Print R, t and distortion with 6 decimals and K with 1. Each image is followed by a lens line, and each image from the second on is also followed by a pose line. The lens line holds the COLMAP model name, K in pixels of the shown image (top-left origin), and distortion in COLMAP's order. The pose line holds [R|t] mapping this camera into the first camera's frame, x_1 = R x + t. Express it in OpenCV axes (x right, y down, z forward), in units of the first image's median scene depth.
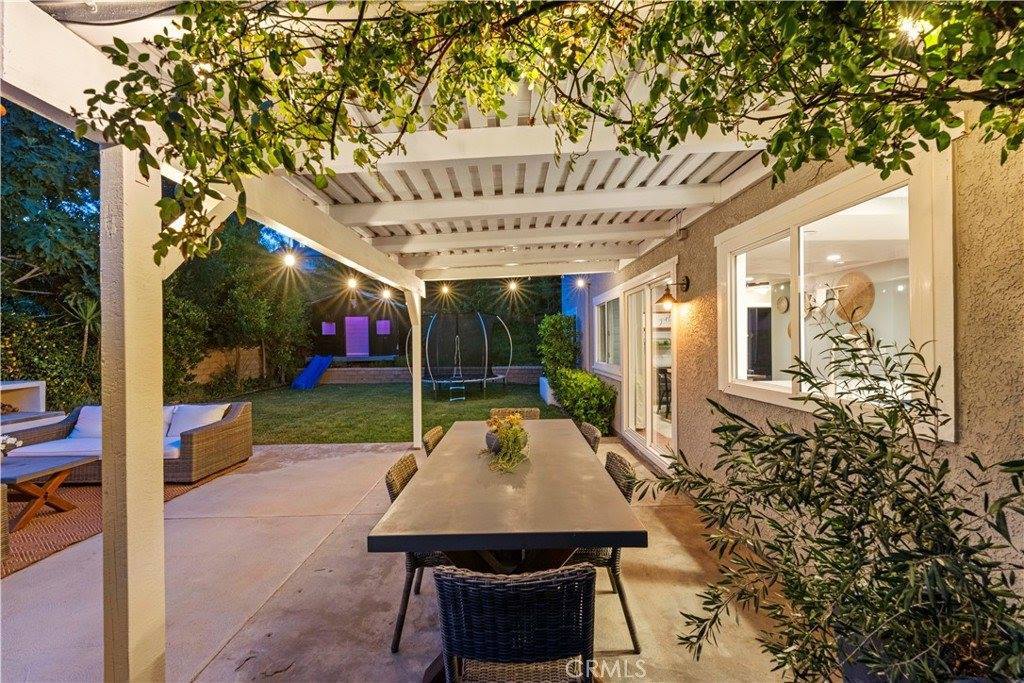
lens RADIAL K [[414.3, 0, 512.0], [0, 414.3, 341.5], [0, 0, 1]] dist [0.000353, 0.000030]
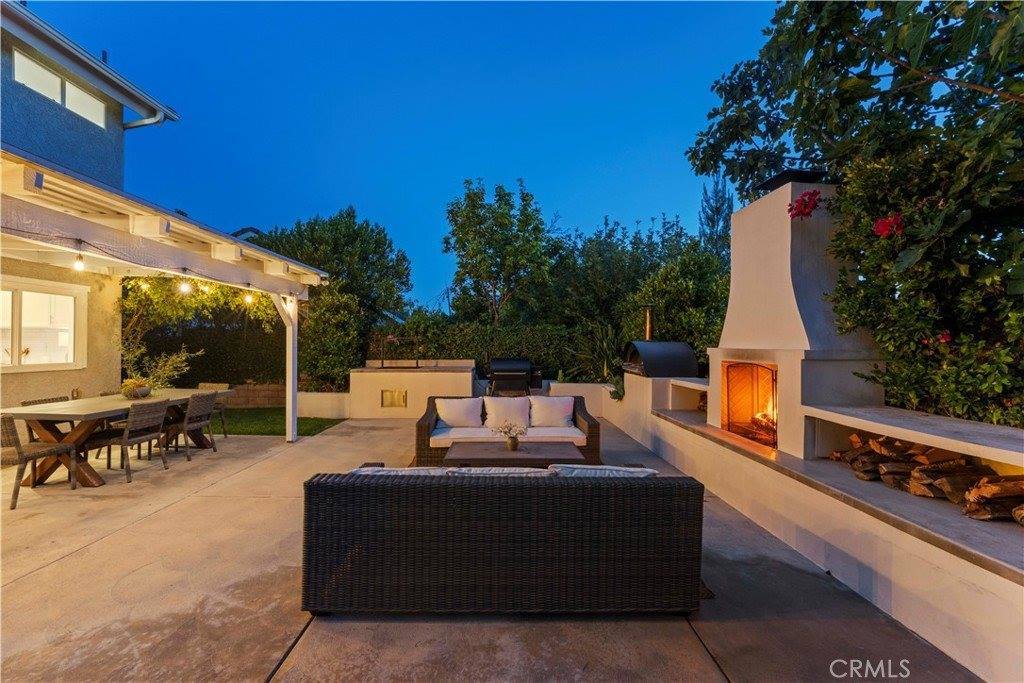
lens RADIAL K [[414.3, 0, 512.0], [0, 414.3, 341.5], [0, 0, 1]] dist [0.000353, 0.000030]
pose [[-0.999852, 0.003616, -0.016804, -0.625393], [0.003770, 0.999951, -0.009163, 0.010272], [0.016770, -0.009225, -0.999817, 1.068686]]
